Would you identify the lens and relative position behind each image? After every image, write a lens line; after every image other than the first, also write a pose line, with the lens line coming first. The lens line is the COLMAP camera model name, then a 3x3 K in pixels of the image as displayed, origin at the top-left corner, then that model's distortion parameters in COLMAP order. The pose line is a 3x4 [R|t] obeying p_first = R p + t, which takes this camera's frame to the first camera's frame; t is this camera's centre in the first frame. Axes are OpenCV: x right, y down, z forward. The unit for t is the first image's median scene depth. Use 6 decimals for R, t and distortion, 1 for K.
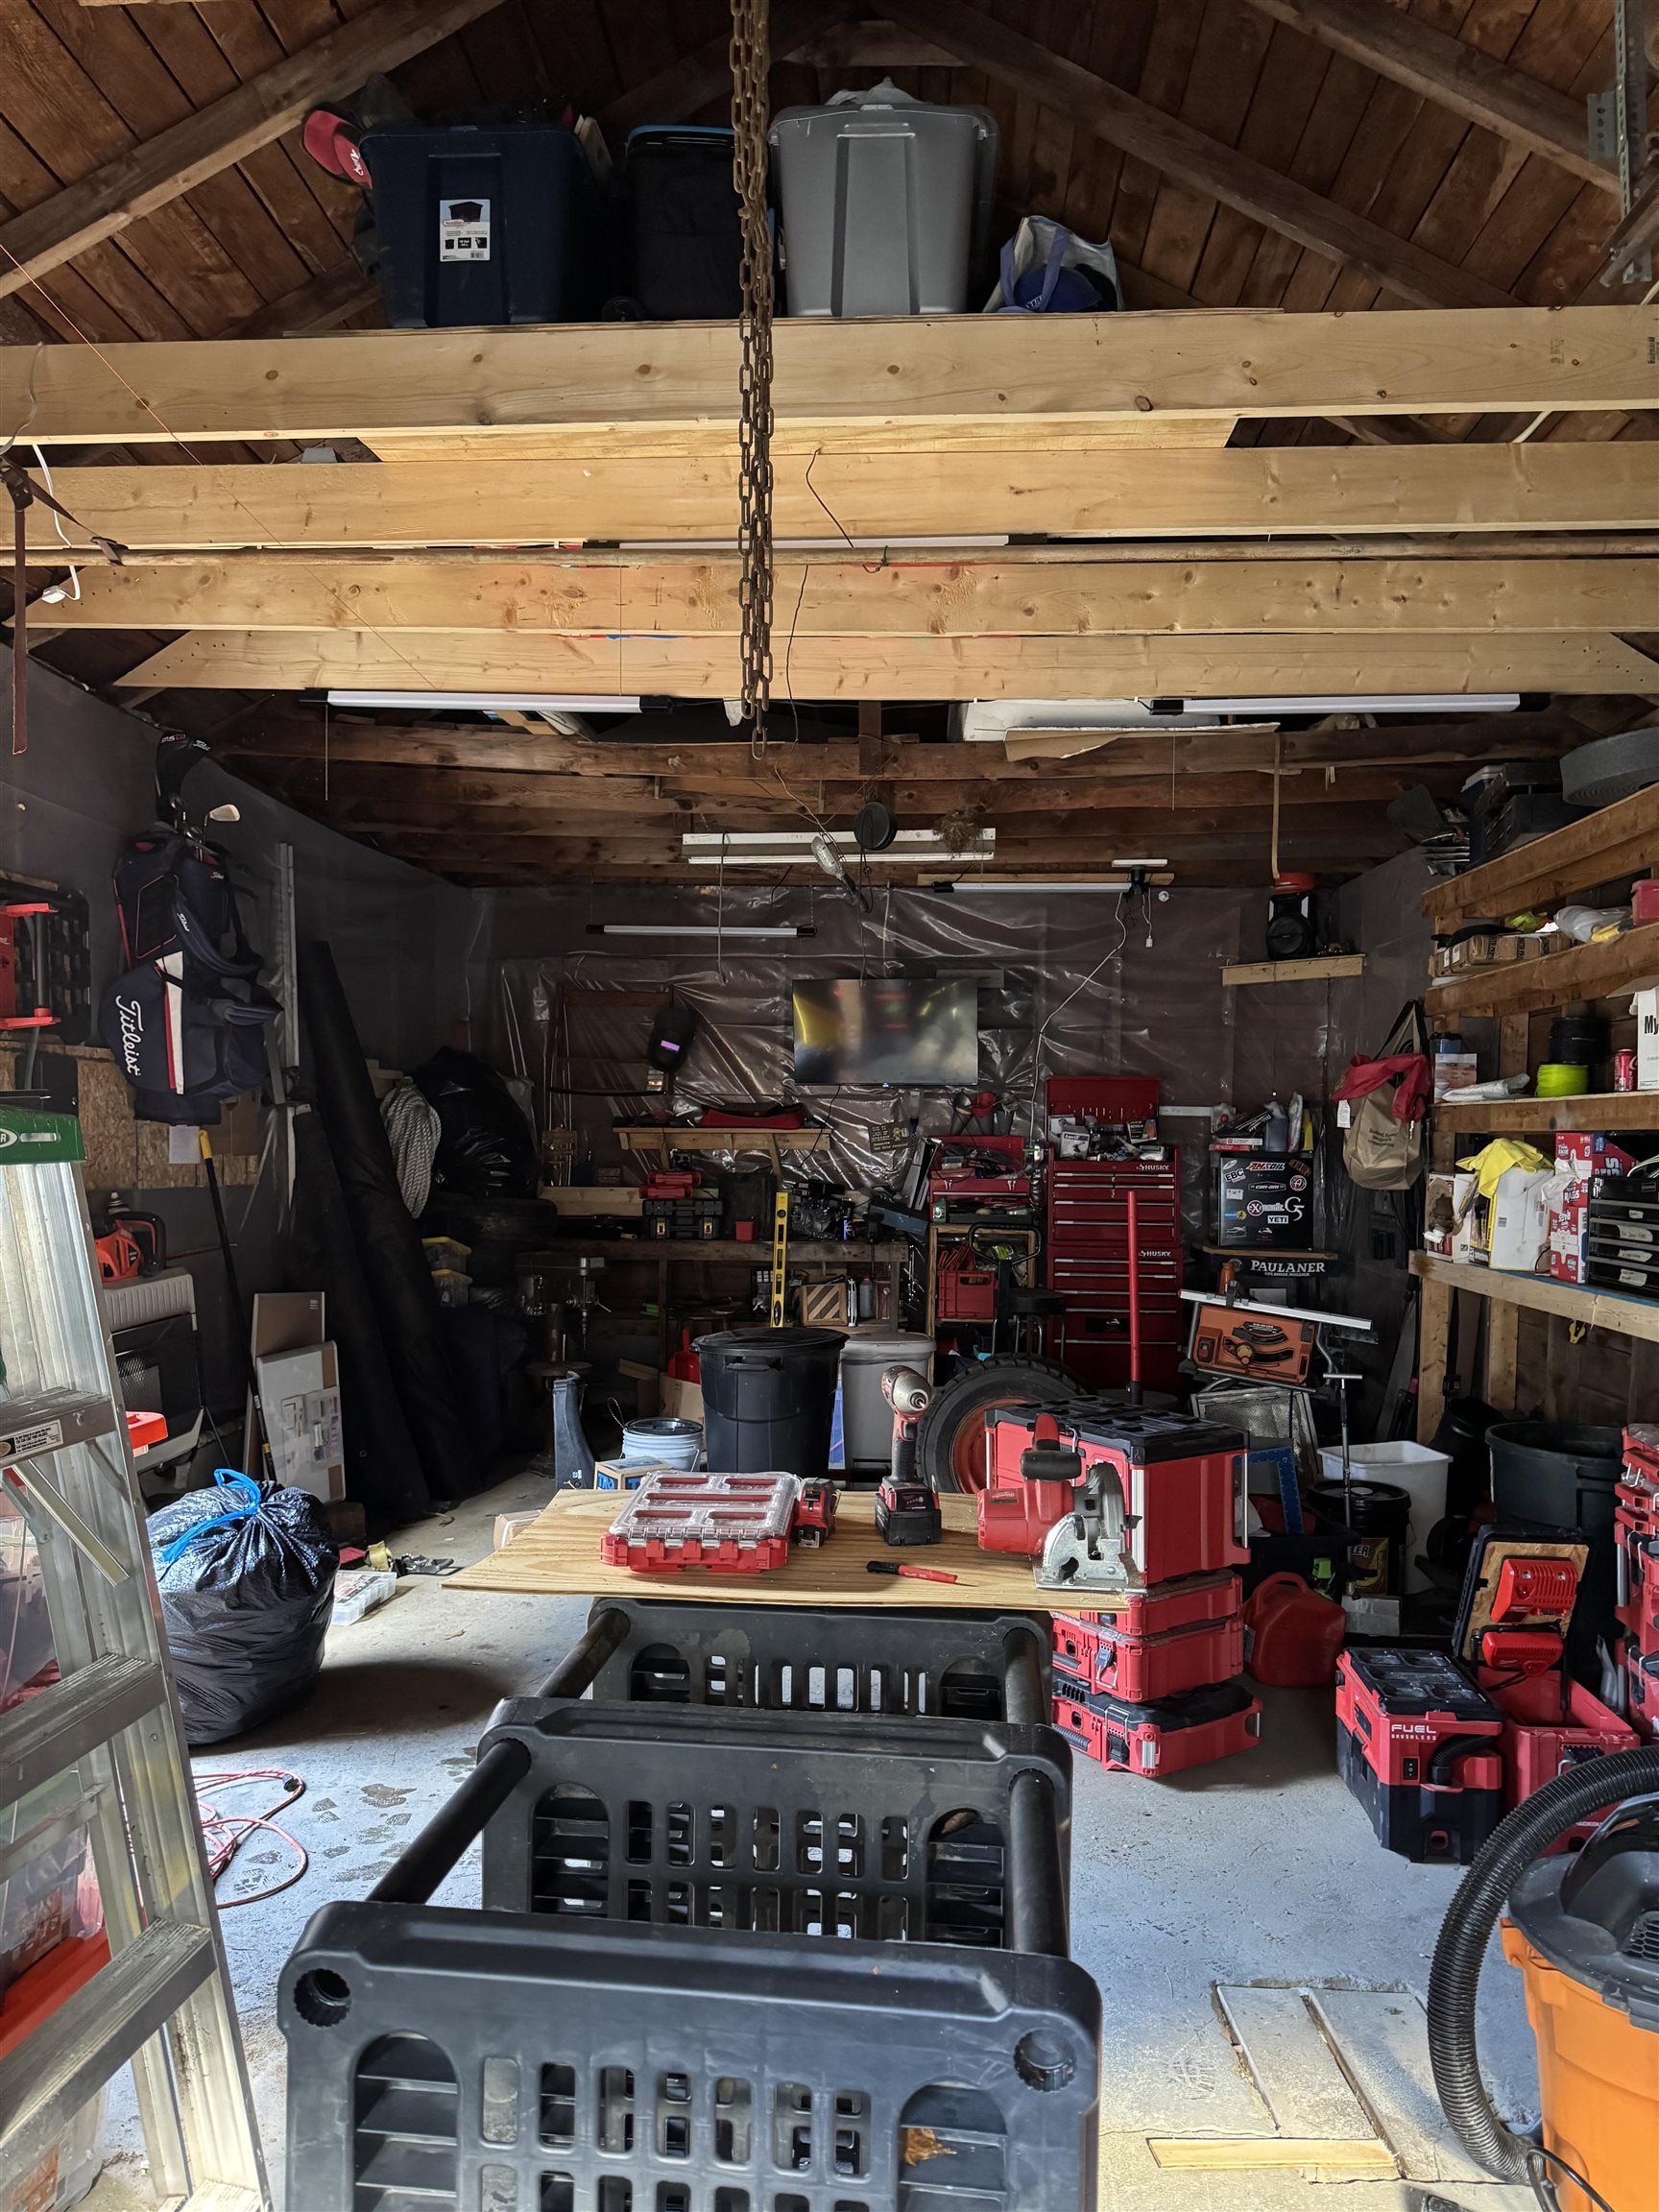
lens RADIAL K [[1546.9, 0, 827.0], [0, 1546.9, 1106.3], [0, 0, 1]] dist [0.008204, -0.000290]
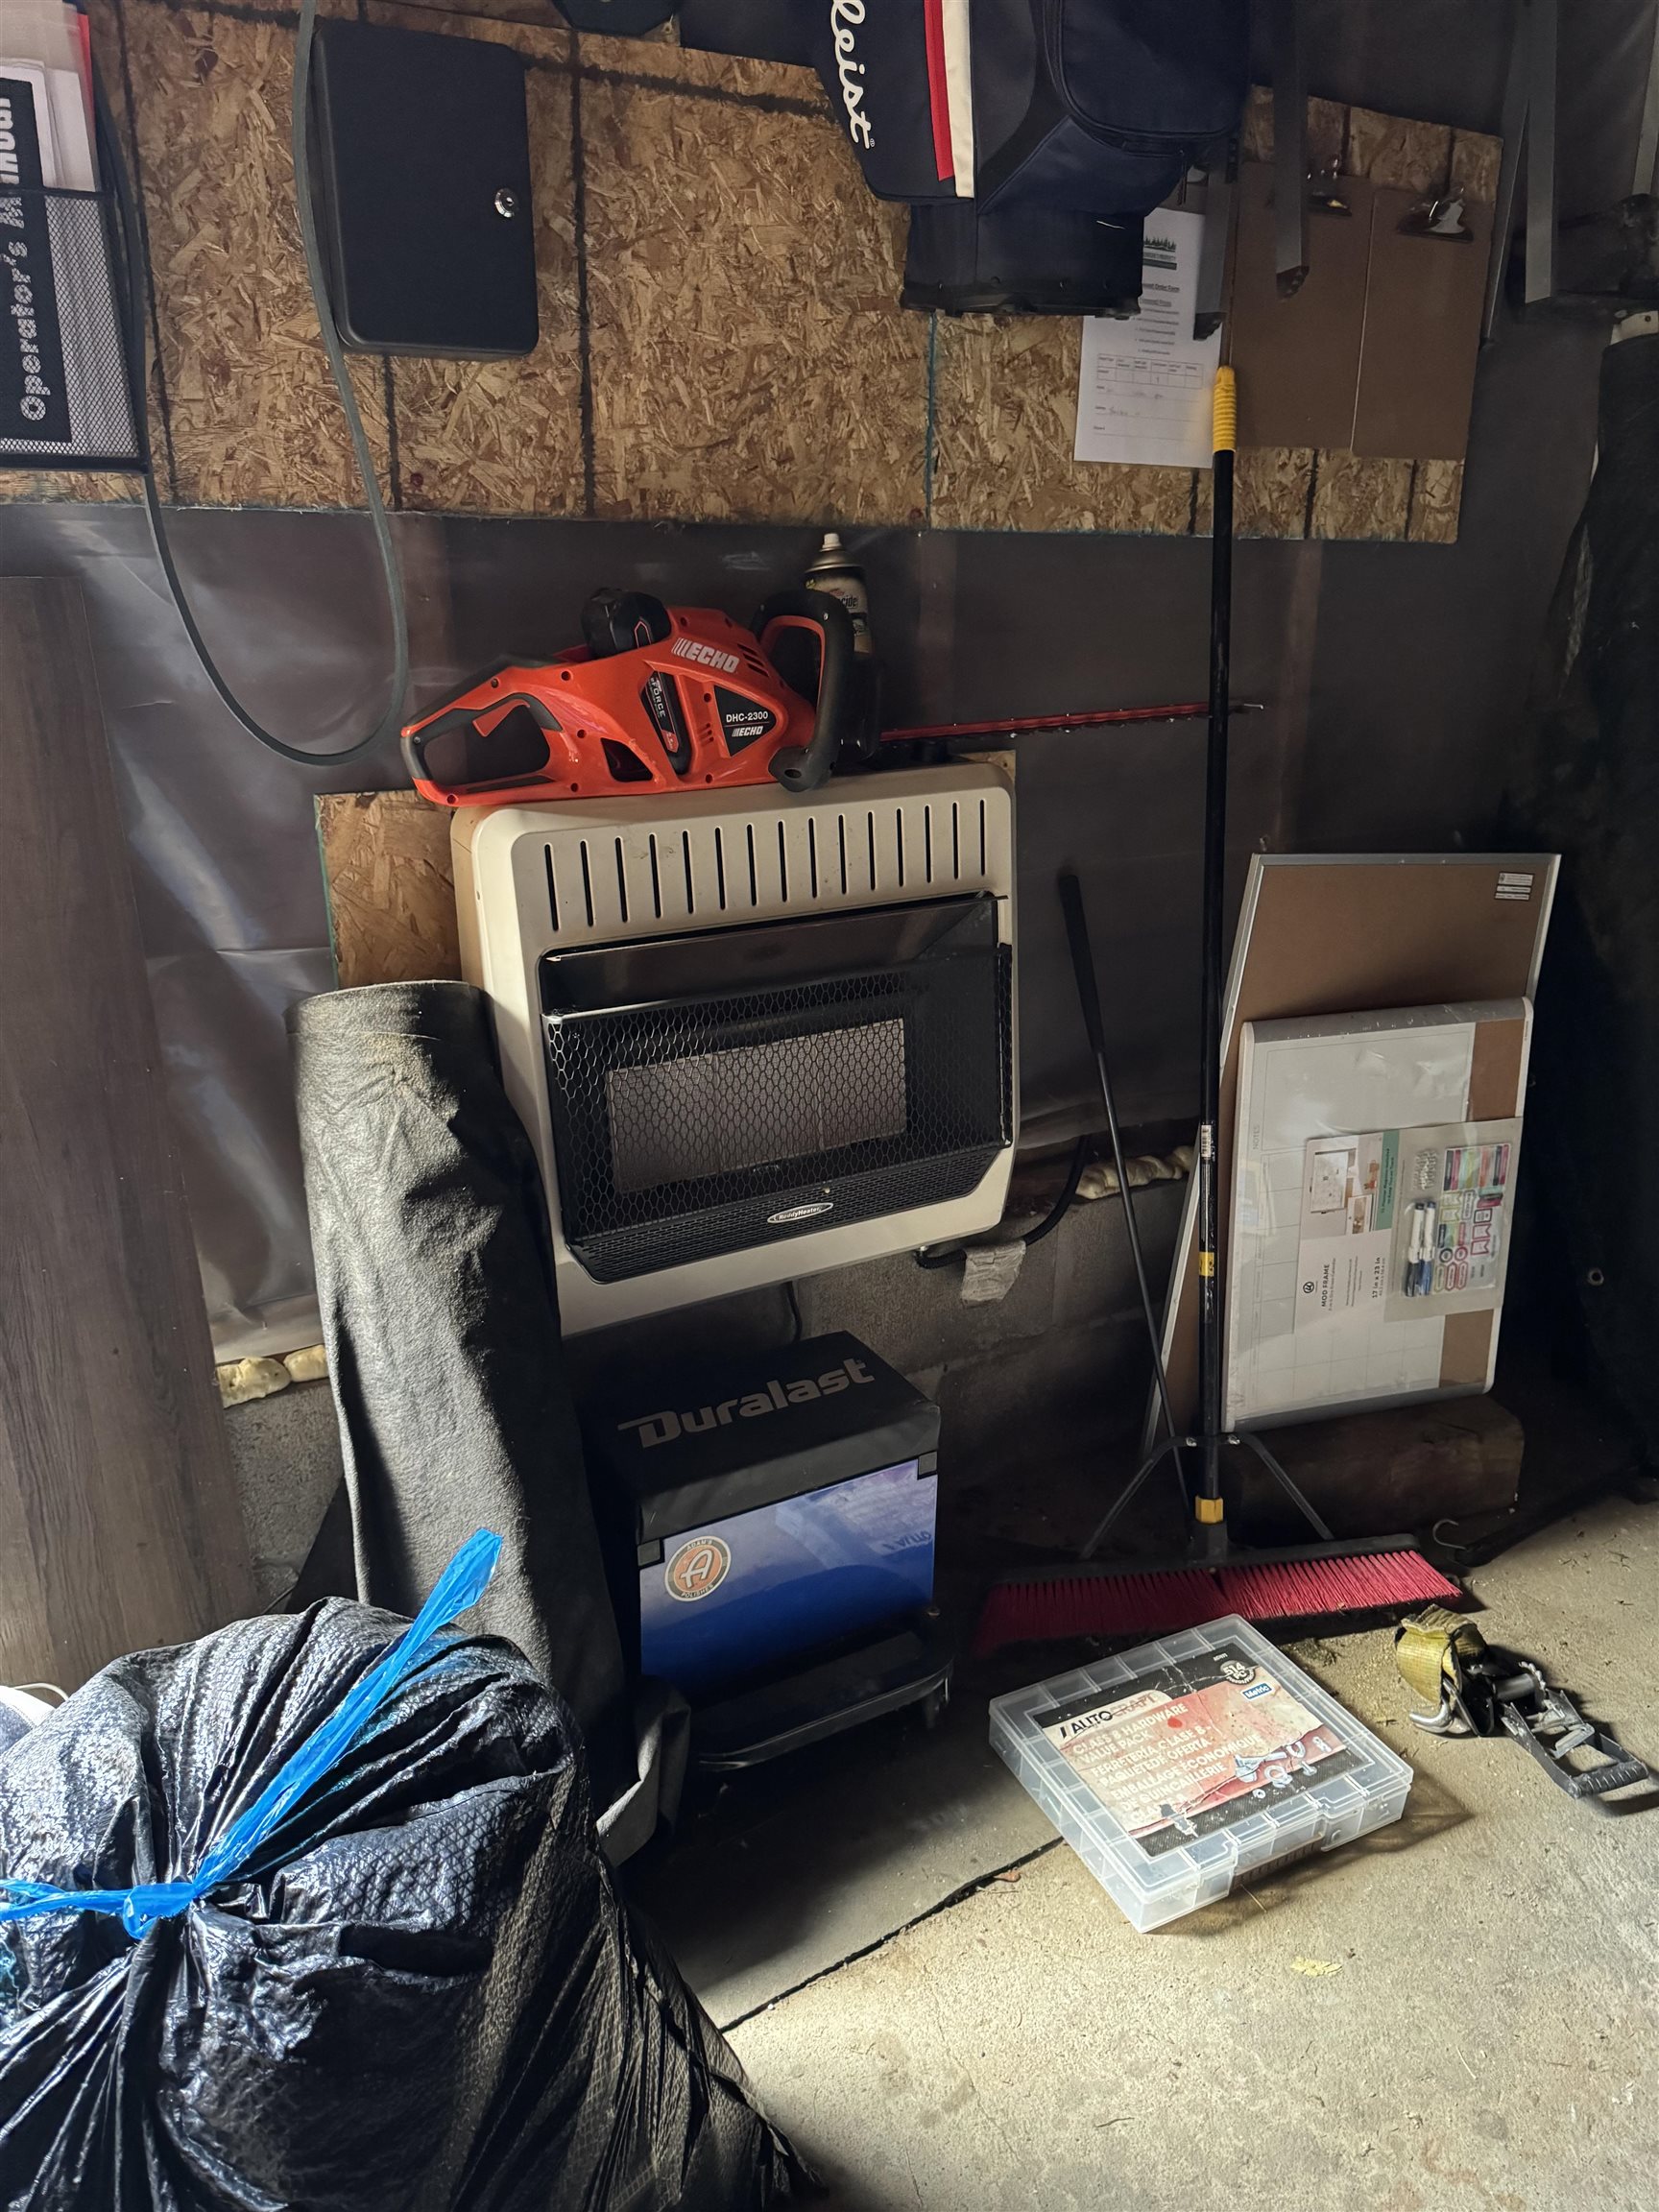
lens RADIAL K [[1546.9, 0, 830.6], [0, 1546.9, 1098.1], [0, 0, 1]] dist [0.008204, -0.000290]
pose [[0.536278, 0.303563, -0.787563, -0.121065], [0.001870, 0.932656, 0.360762, 0.044303], [0.844039, -0.194941, 0.499596, 0.723620]]
